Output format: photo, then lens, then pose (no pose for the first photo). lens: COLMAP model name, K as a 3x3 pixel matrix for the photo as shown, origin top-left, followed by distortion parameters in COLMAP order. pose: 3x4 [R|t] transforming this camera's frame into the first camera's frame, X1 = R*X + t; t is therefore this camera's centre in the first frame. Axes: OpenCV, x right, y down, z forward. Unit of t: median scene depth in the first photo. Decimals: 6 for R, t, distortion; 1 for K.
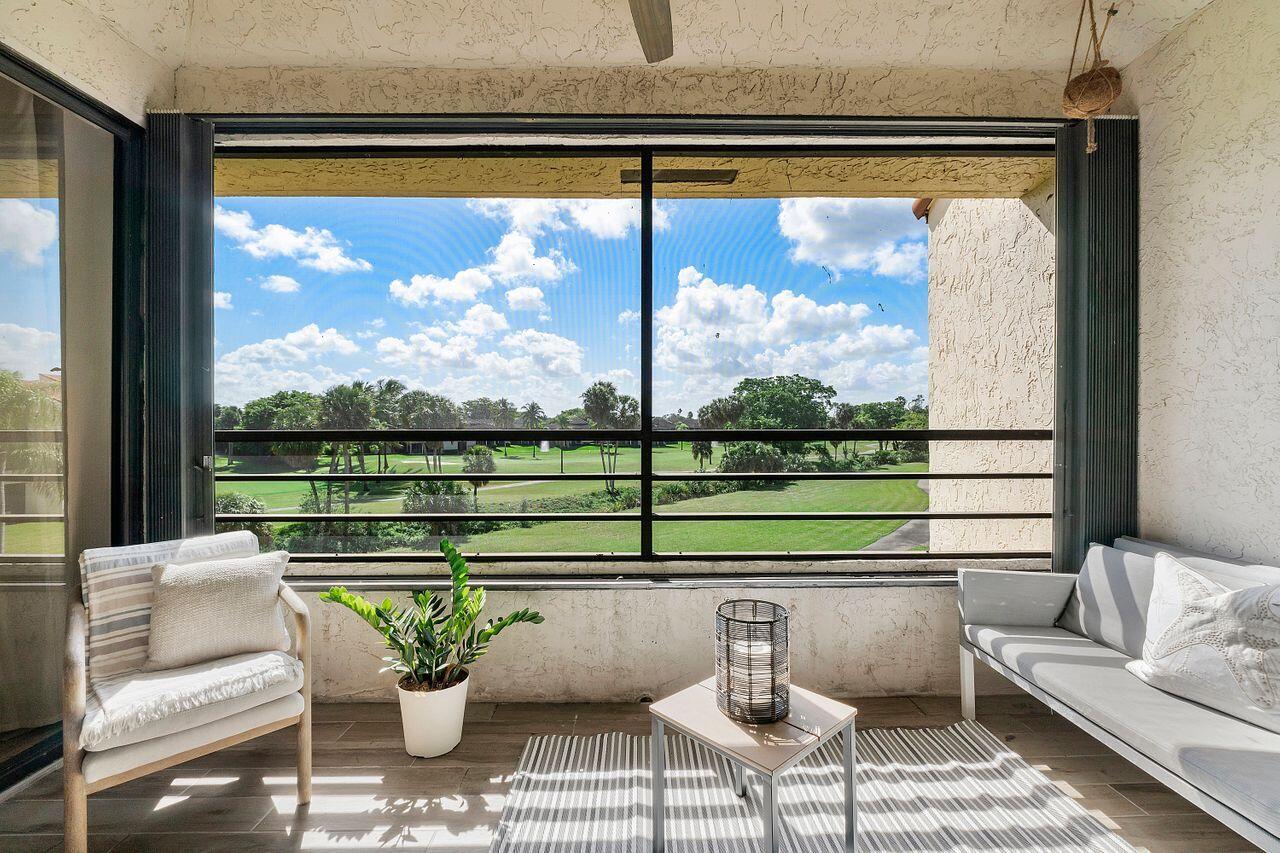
lens RADIAL K [[534.8, 0, 640.7], [0, 534.8, 425.3], [0, 0, 1]] dist [-0.004952, -0.000974]
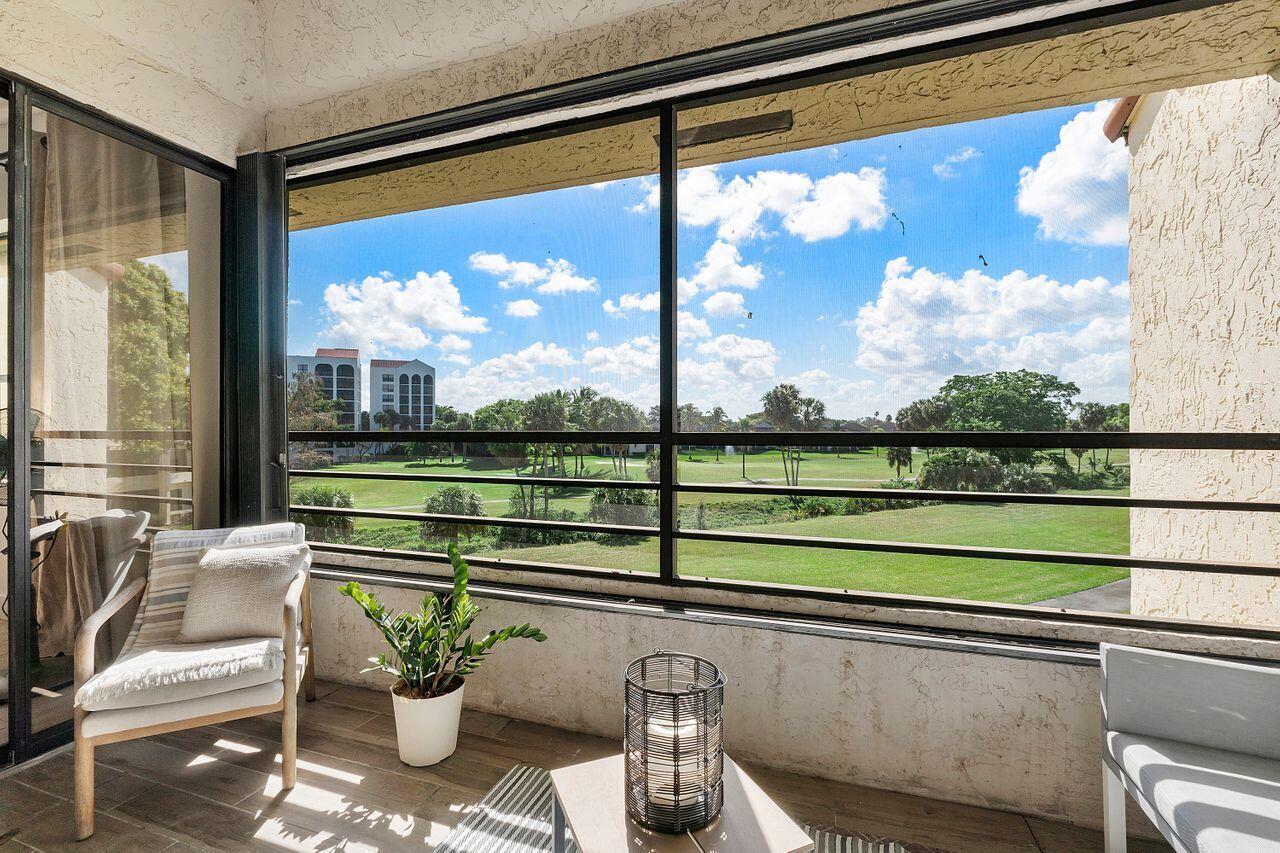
lens RADIAL K [[534.8, 0, 644.9], [0, 534.8, 430.2], [0, 0, 1]] dist [-0.004952, -0.000974]
pose [[0.942909, 0.001616, -0.333046, 0.269867], [-0.001158, 0.999998, 0.001574, 0.004998], [0.333048, -0.001099, 0.942909, 0.183760]]
